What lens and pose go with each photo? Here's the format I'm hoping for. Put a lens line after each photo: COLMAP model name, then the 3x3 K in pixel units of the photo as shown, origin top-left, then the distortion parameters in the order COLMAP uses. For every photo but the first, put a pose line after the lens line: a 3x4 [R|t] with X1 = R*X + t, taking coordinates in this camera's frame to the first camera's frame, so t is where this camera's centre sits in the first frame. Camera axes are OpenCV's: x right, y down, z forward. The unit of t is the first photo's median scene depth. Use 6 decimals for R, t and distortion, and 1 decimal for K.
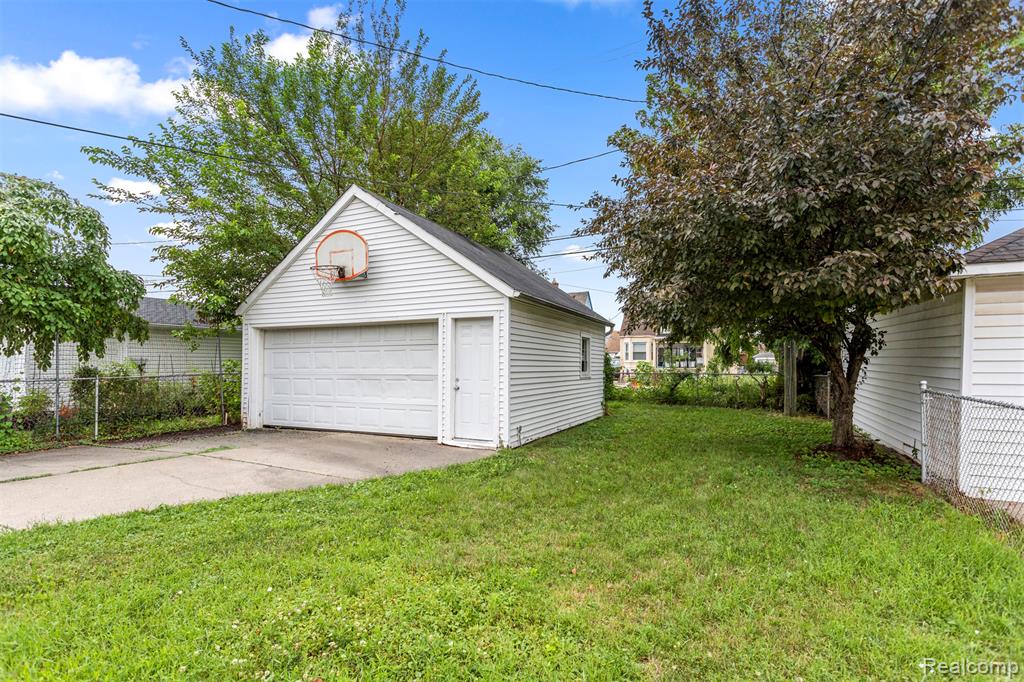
lens RADIAL K [[487.1, 0, 522.2], [0, 487.1, 362.0], [0, 0, 1]] dist [0.000365, 0.002781]
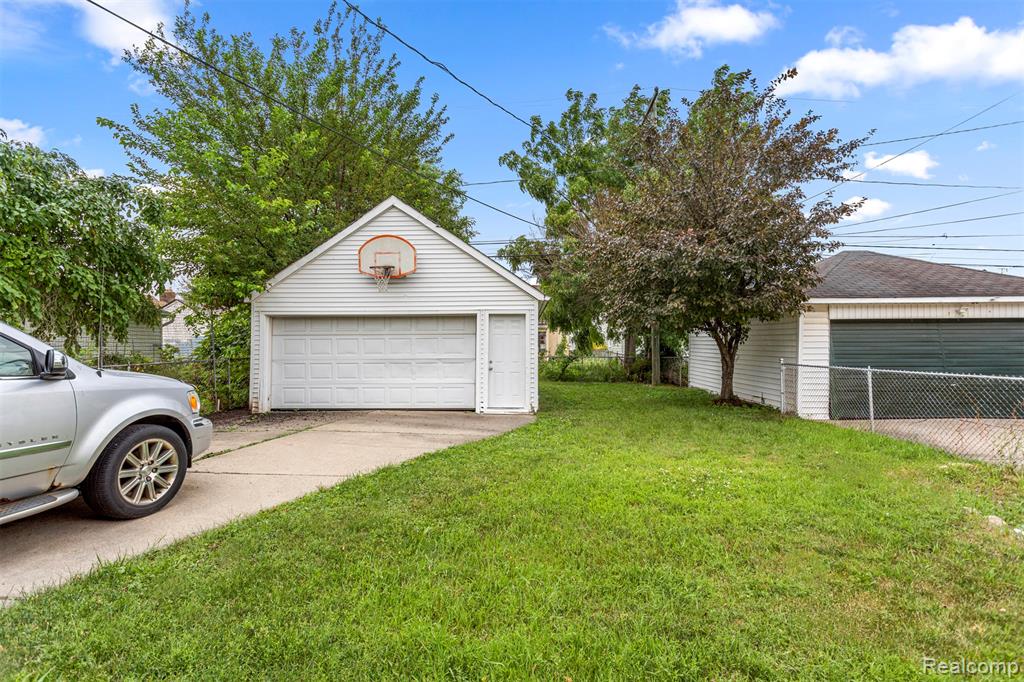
lens RADIAL K [[487.1, 0, 507.2], [0, 487.1, 343.5], [0, 0, 1]] dist [0.000365, 0.002781]
pose [[0.915672, 0.004357, 0.401903, -0.568621], [-0.000685, 0.999957, -0.009282, -0.000453], [-0.401926, 0.008224, 0.915635, -0.175091]]
